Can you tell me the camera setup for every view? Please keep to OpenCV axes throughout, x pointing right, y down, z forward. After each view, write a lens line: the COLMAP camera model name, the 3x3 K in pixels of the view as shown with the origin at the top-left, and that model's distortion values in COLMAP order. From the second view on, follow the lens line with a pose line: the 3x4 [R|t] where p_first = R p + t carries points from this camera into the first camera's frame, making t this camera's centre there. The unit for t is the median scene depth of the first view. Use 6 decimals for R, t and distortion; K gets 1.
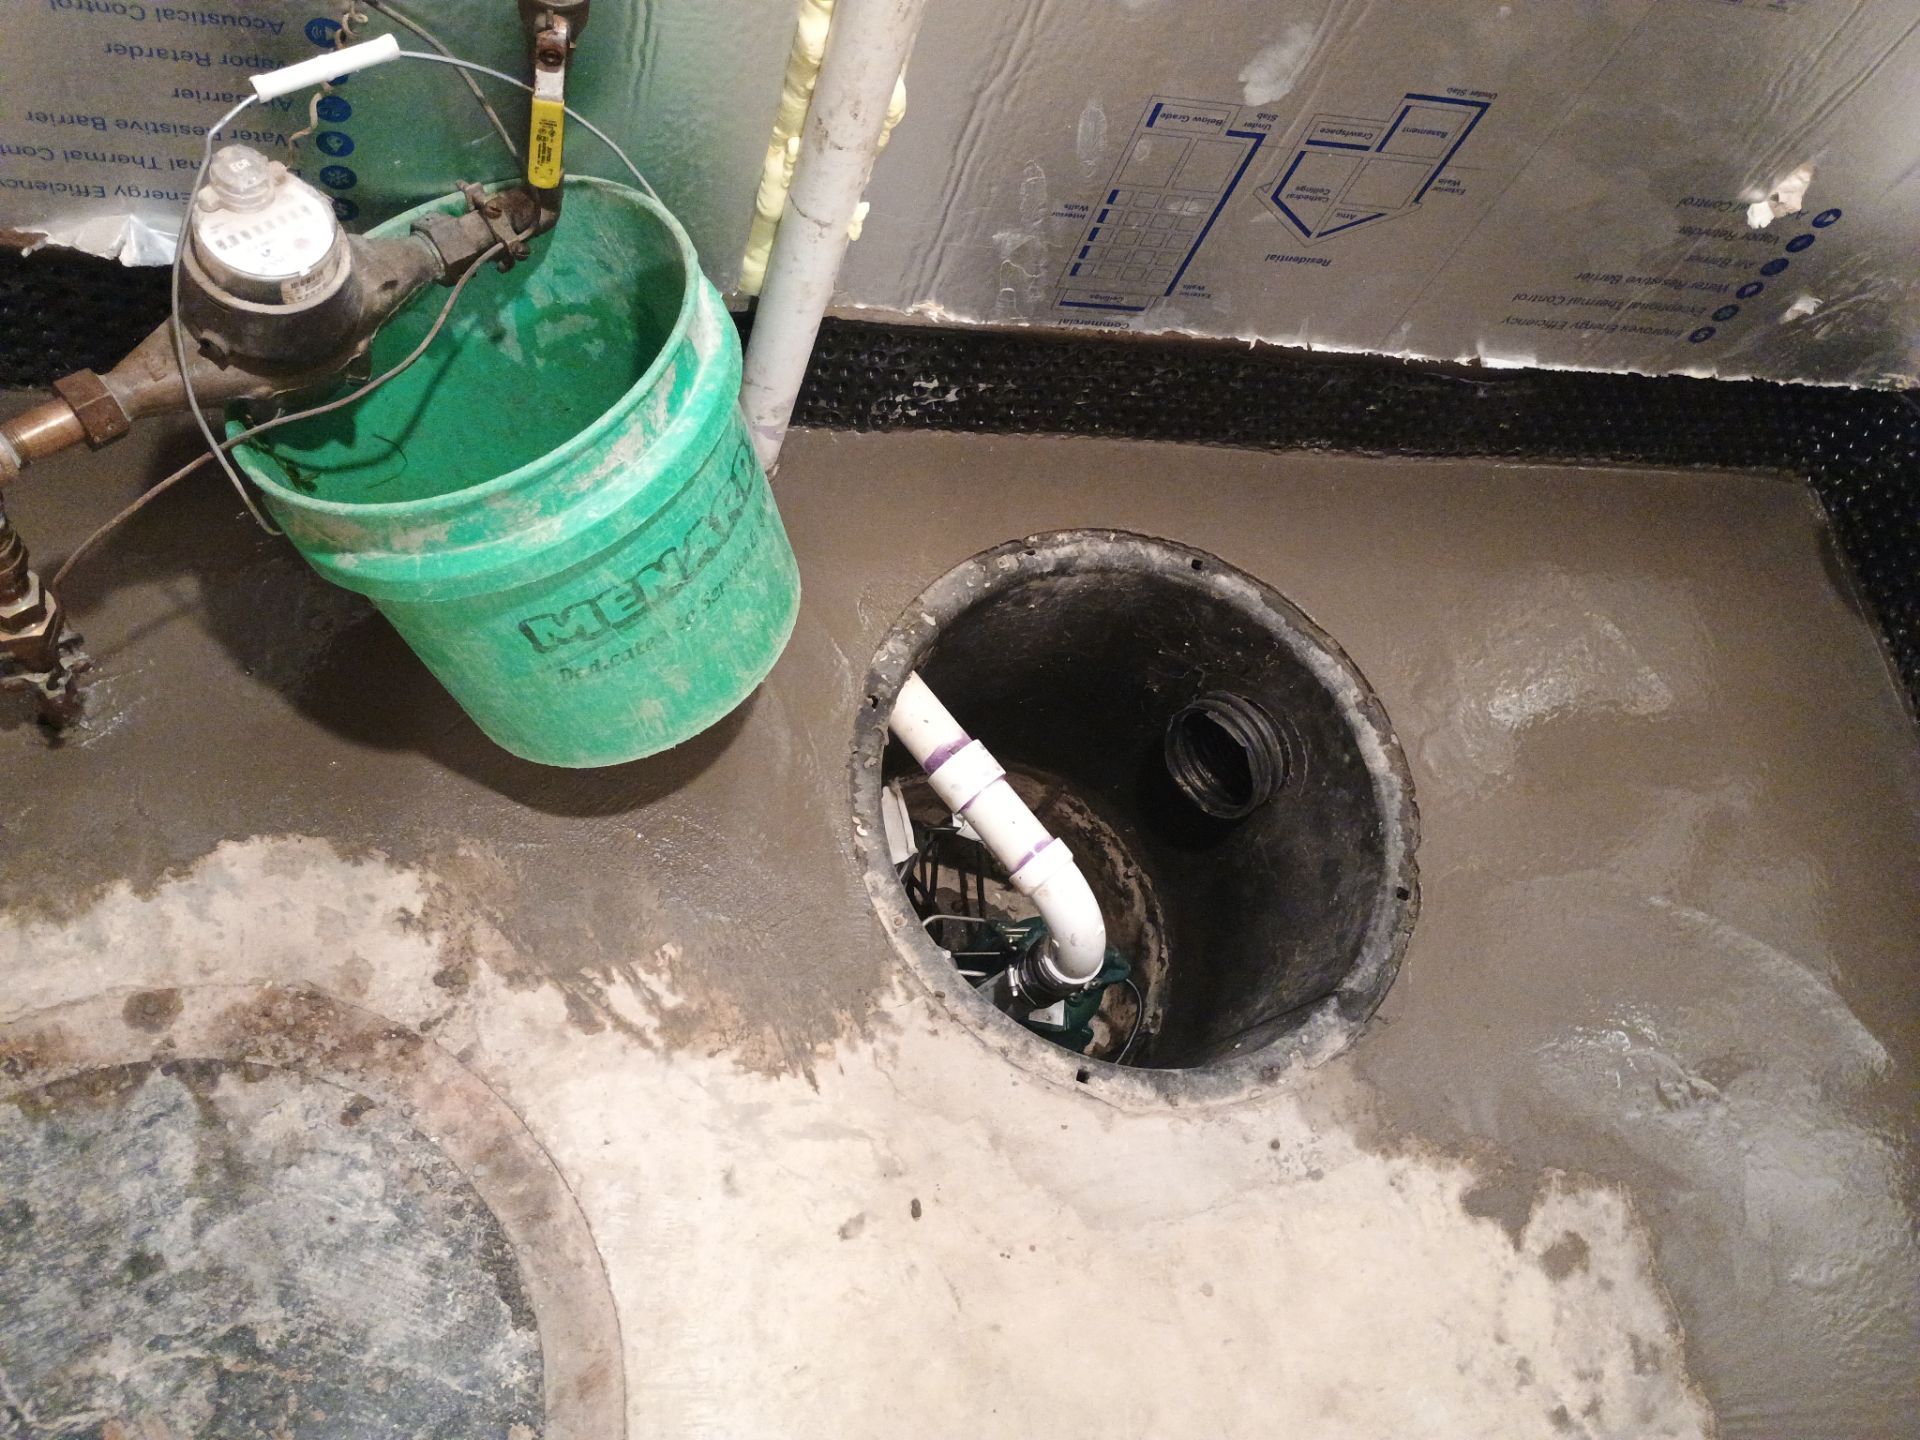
lens RADIAL K [[1641.9, 0, 989.4], [0, 1641.9, 732.3], [0, 0, 1]] dist [0.064943, -0.073419]
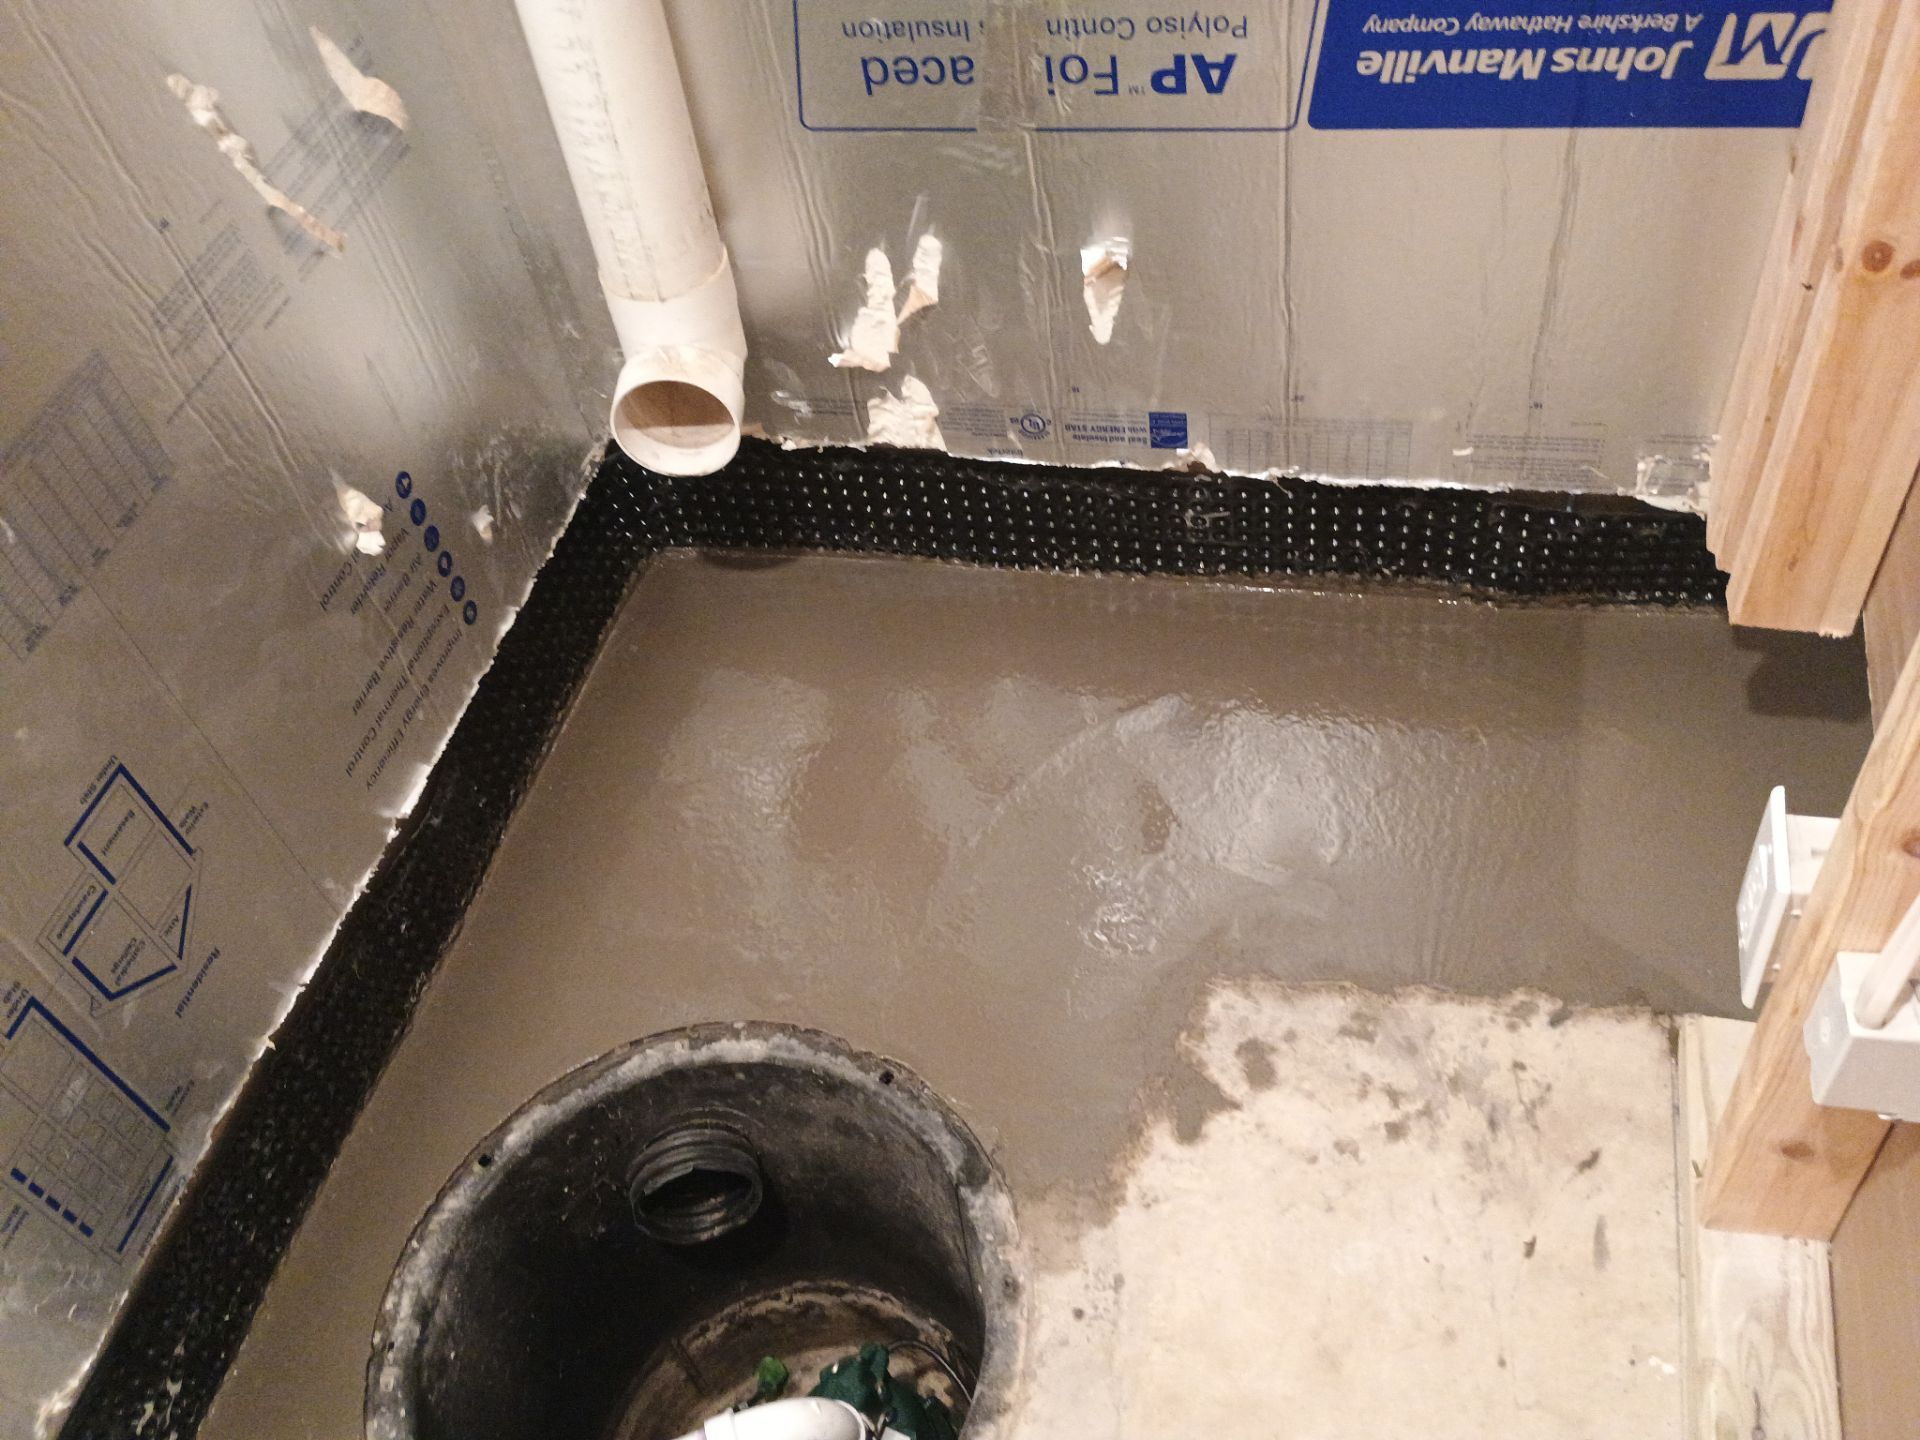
lens RADIAL K [[1637.7, 0, 986.6], [0, 1637.7, 761.2], [0, 0, 1]] dist [0.055194, -0.075882]
pose [[0.308474, -0.892976, 0.327775, 0.128850], [0.930717, 0.354515, 0.089913, -0.002355], [-0.196492, 0.277330, 0.940467, 0.010810]]
